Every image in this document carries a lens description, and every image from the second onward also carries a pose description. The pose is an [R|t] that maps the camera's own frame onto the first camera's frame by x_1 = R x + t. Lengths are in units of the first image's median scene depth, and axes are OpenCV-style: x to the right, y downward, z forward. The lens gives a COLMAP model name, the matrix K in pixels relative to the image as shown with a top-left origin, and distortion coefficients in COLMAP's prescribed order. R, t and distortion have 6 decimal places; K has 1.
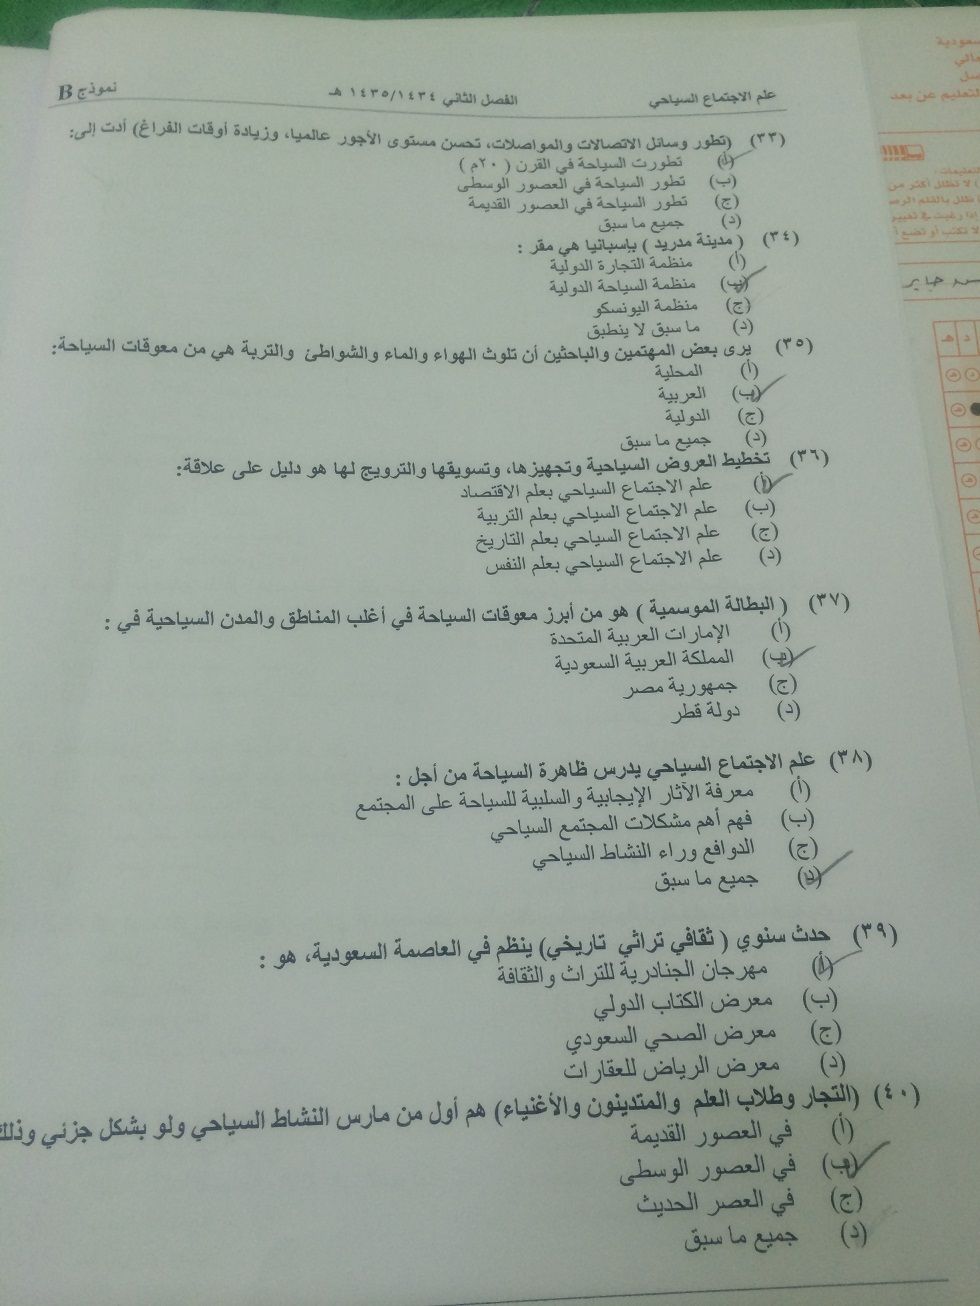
lens RADIAL K [[1129.1, 0, 490.0], [0, 1129.1, 653.0], [0, 0, 1]] dist [0.093188, -0.159215]
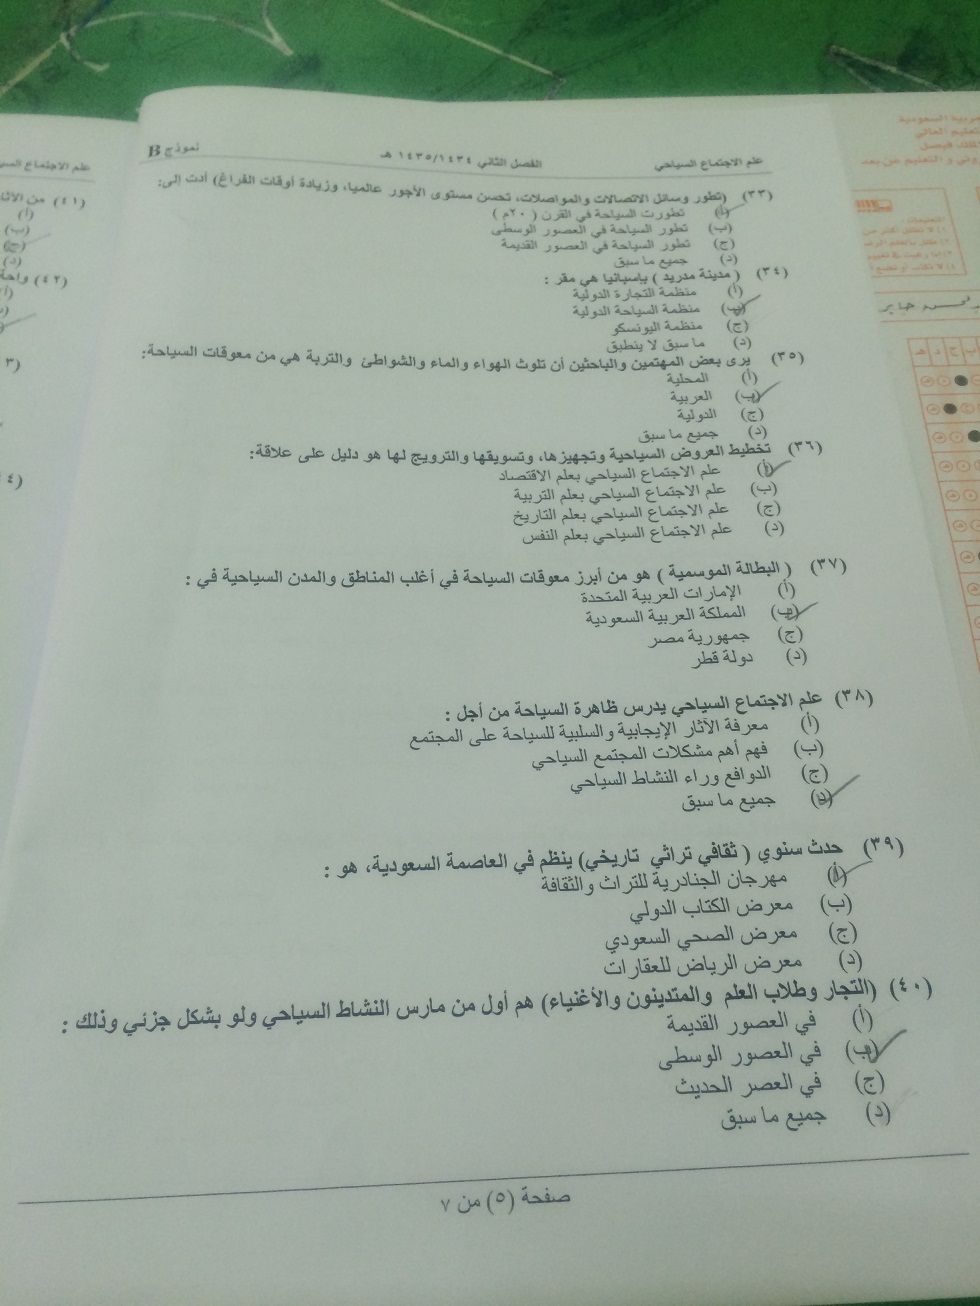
lens RADIAL K [[1129.1, 0, 490.0], [0, 1129.1, 653.0], [0, 0, 1]] dist [0.093188, -0.159215]
pose [[0.999923, -0.002090, 0.012253, -0.052729], [0.003654, 0.991630, -0.129064, 0.192788], [-0.011881, 0.129099, 0.991561, -0.105661]]
